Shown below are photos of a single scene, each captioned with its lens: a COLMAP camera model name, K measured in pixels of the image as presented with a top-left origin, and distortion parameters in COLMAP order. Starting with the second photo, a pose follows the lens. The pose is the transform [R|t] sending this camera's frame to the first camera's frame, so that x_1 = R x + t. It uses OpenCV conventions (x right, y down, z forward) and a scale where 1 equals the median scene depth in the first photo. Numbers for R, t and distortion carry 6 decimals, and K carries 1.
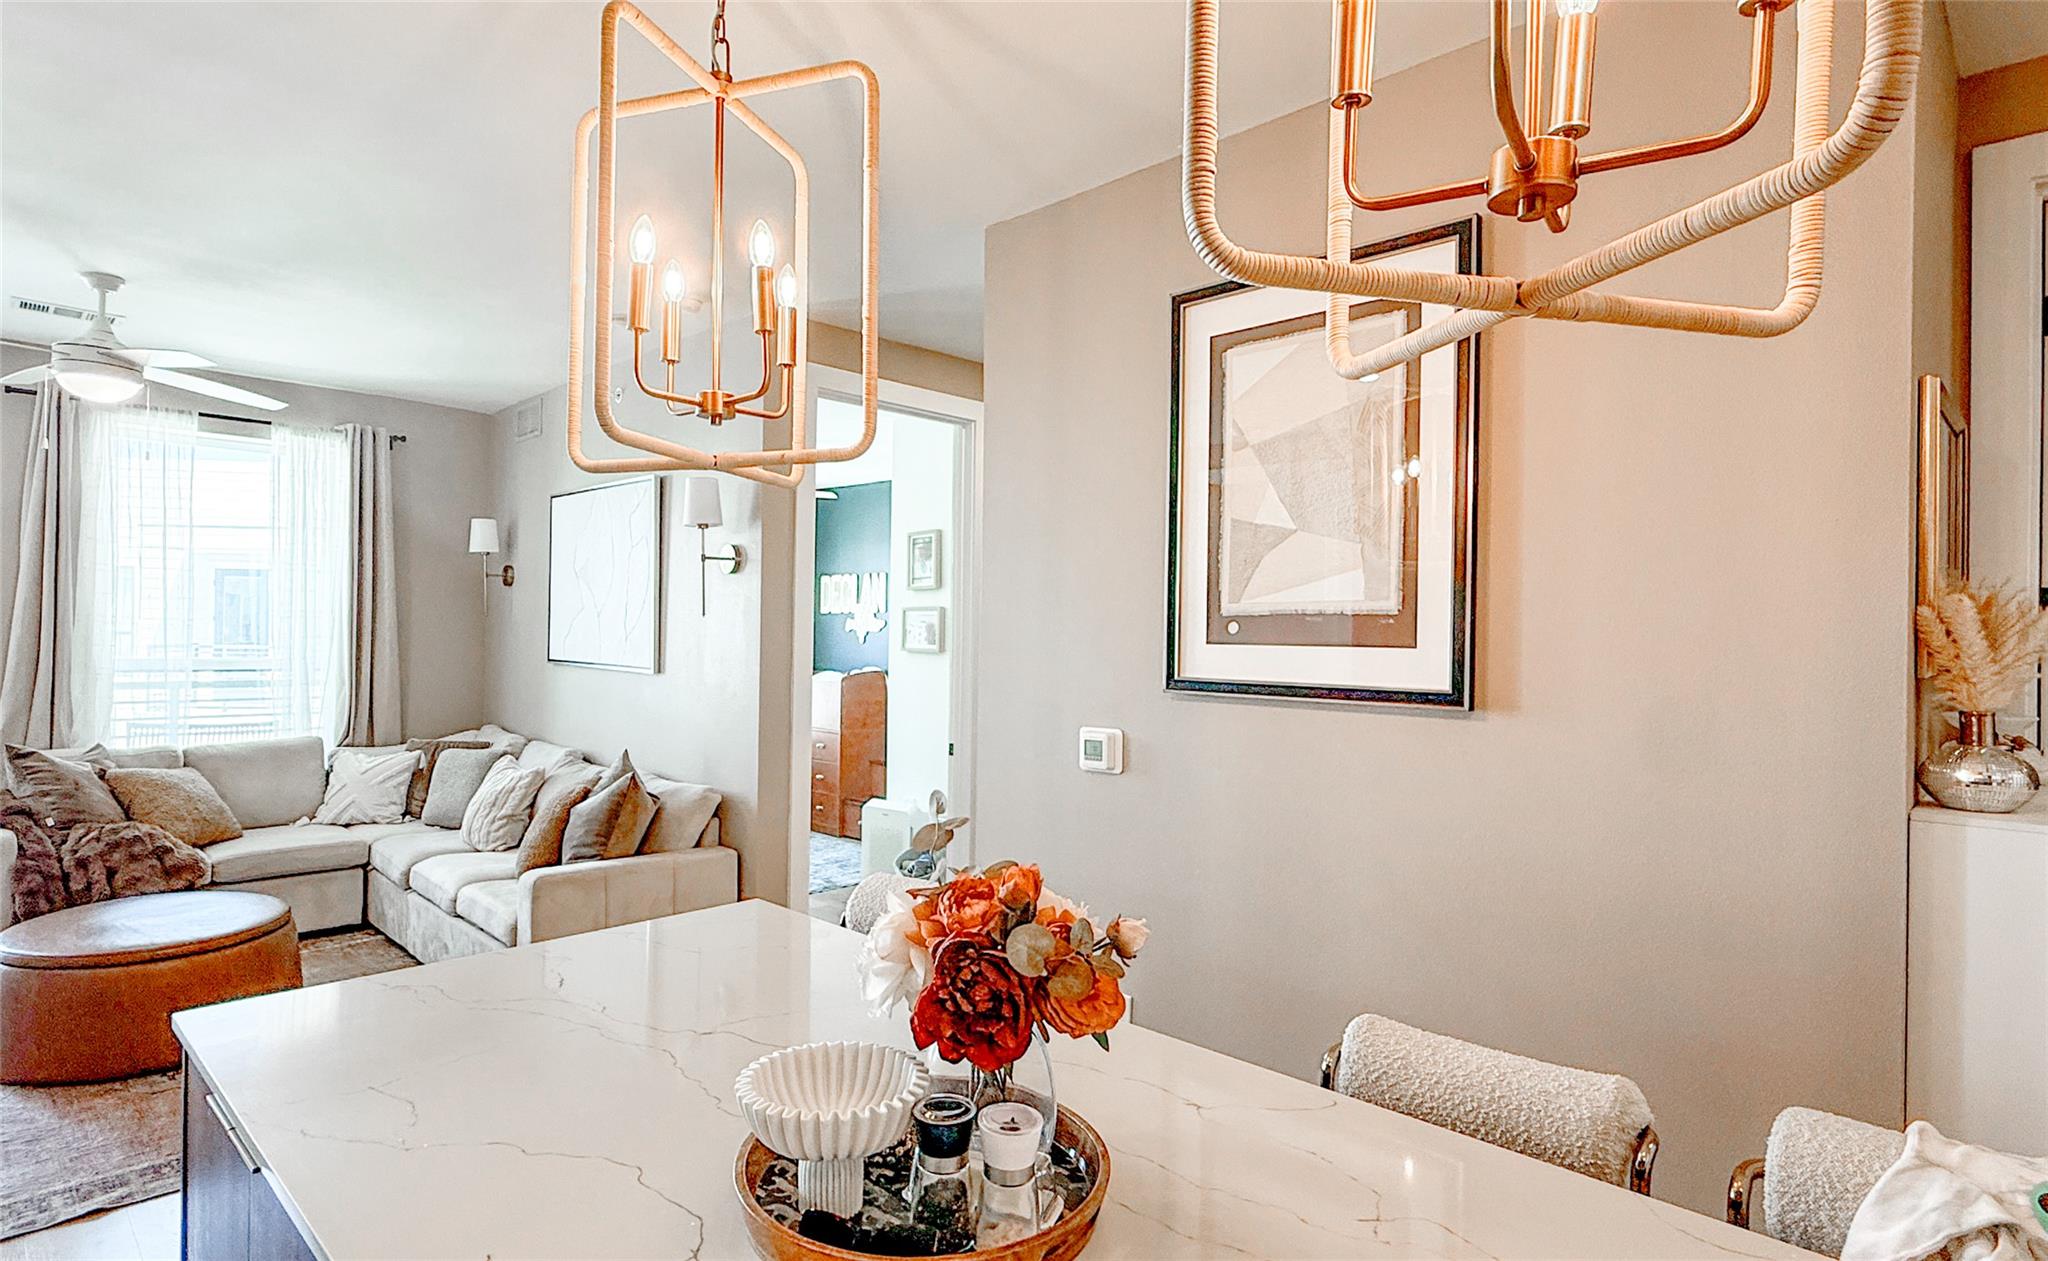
lens RADIAL K [[1043.9, 0, 981.8], [0, 1043.9, 632.9], [0, 0, 1]] dist [-0.000848, 0.000208]
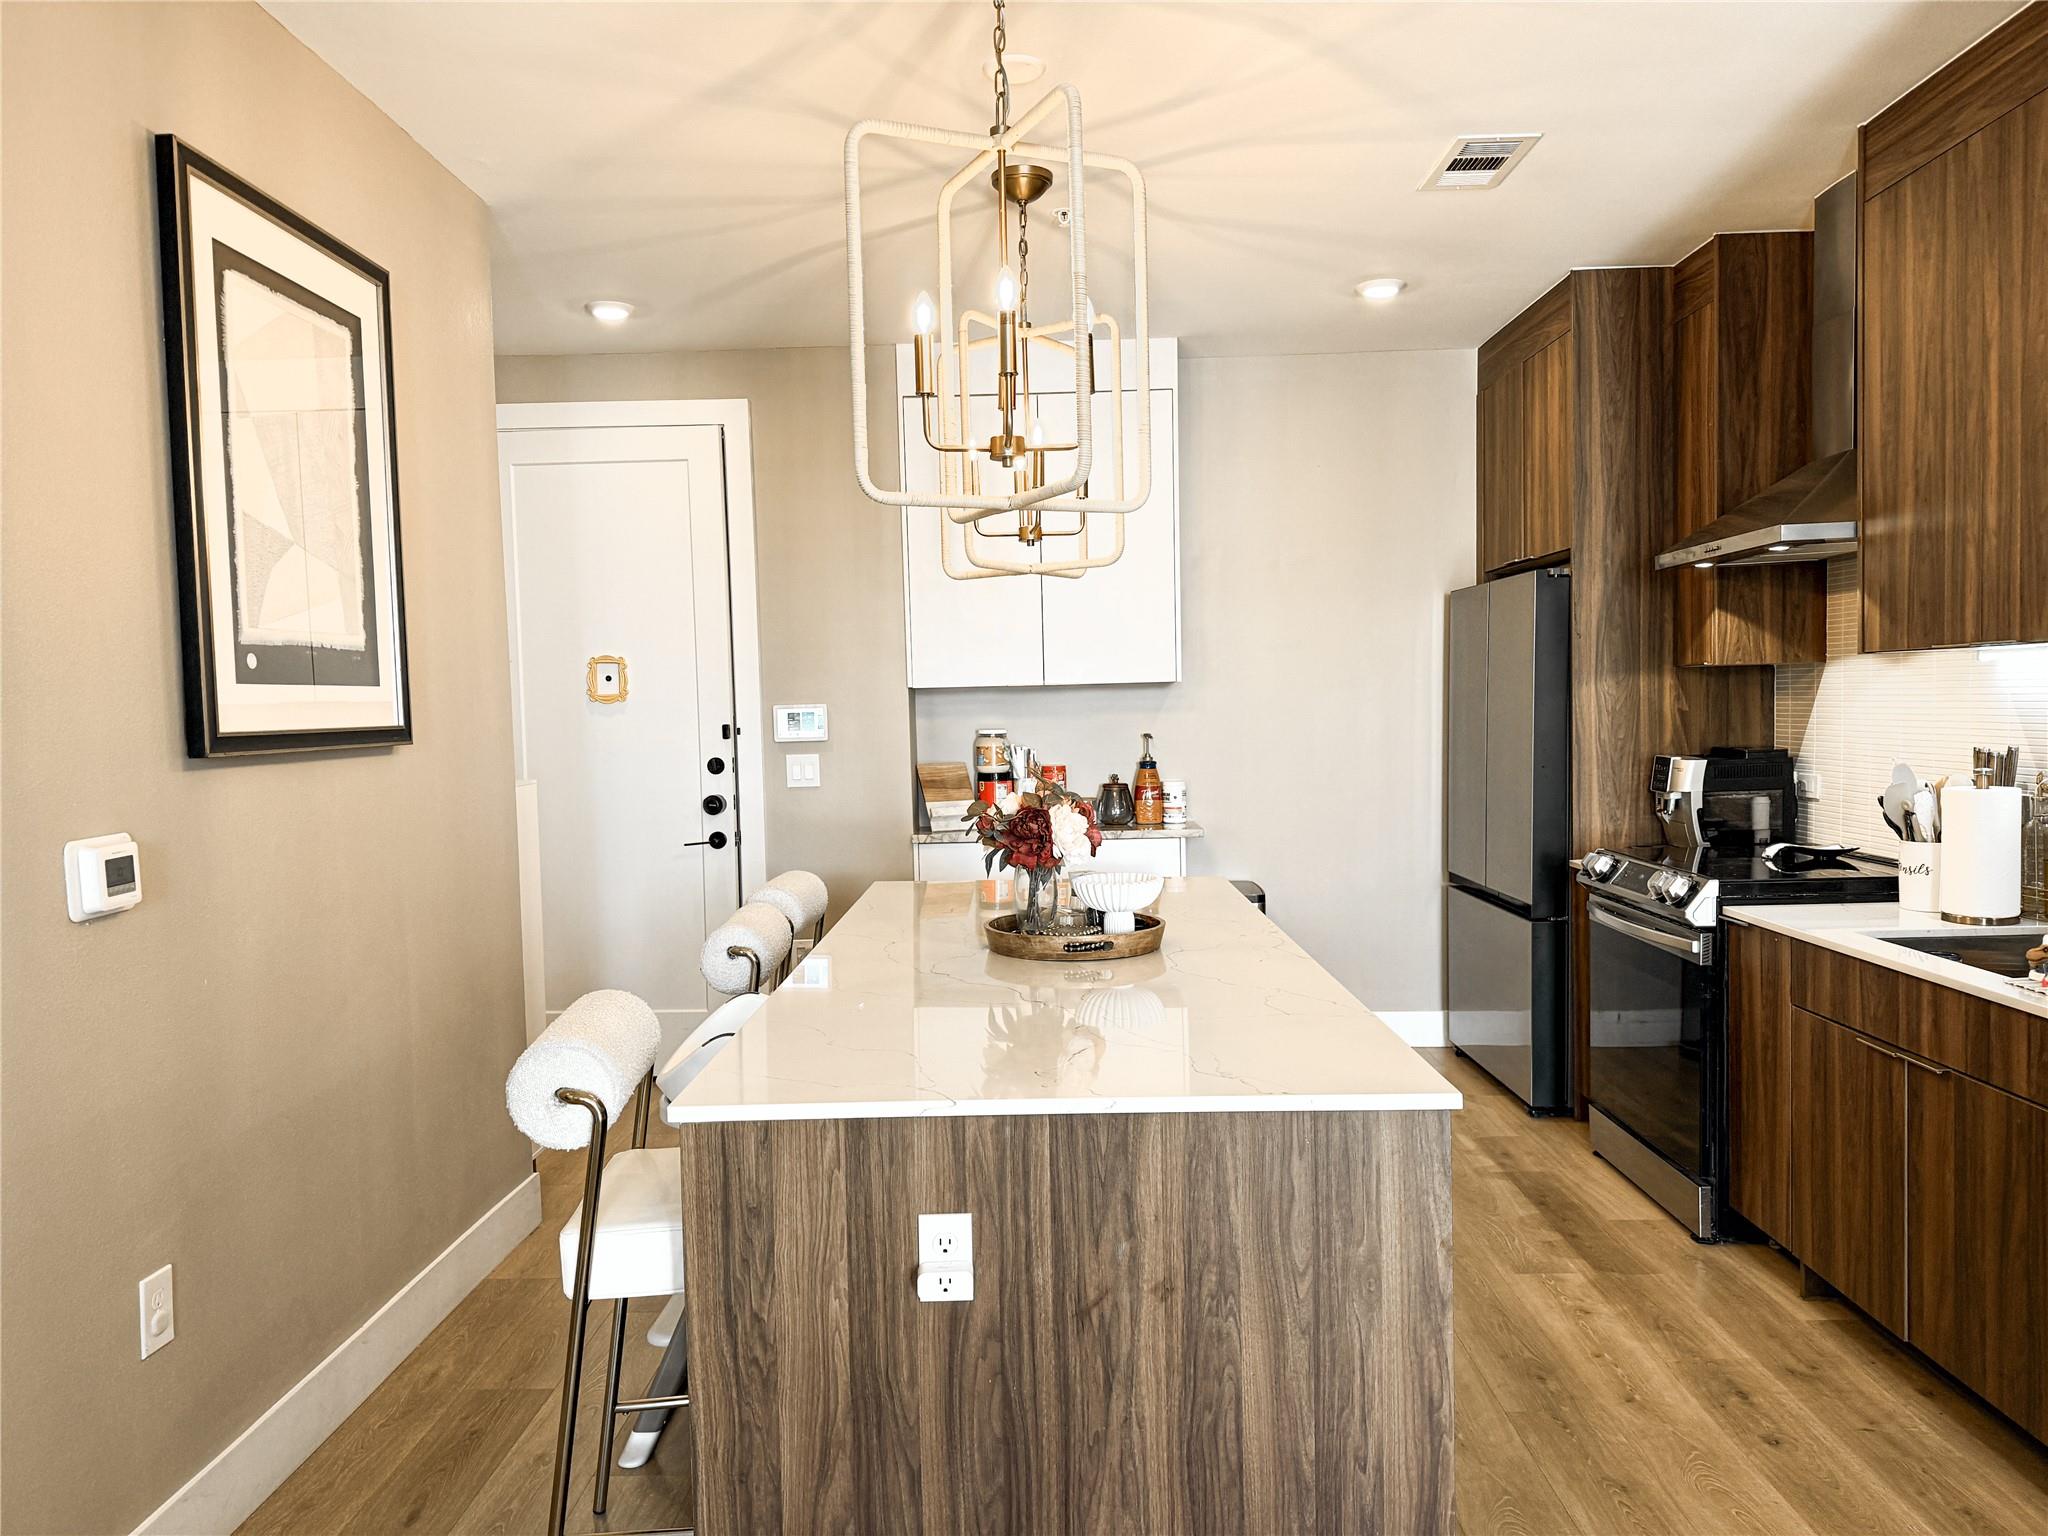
lens RADIAL K [[1417.4, 0, 1011.6], [0, 1417.4, 774.5], [0, 0, 1]] dist [0.178709, -0.328250]
pose [[-0.685319, -0.042293, 0.727014, -0.870238], [0.007876, 0.997823, 0.065470, 0.012187], [-0.728200, 0.050594, -0.683494, 1.315442]]
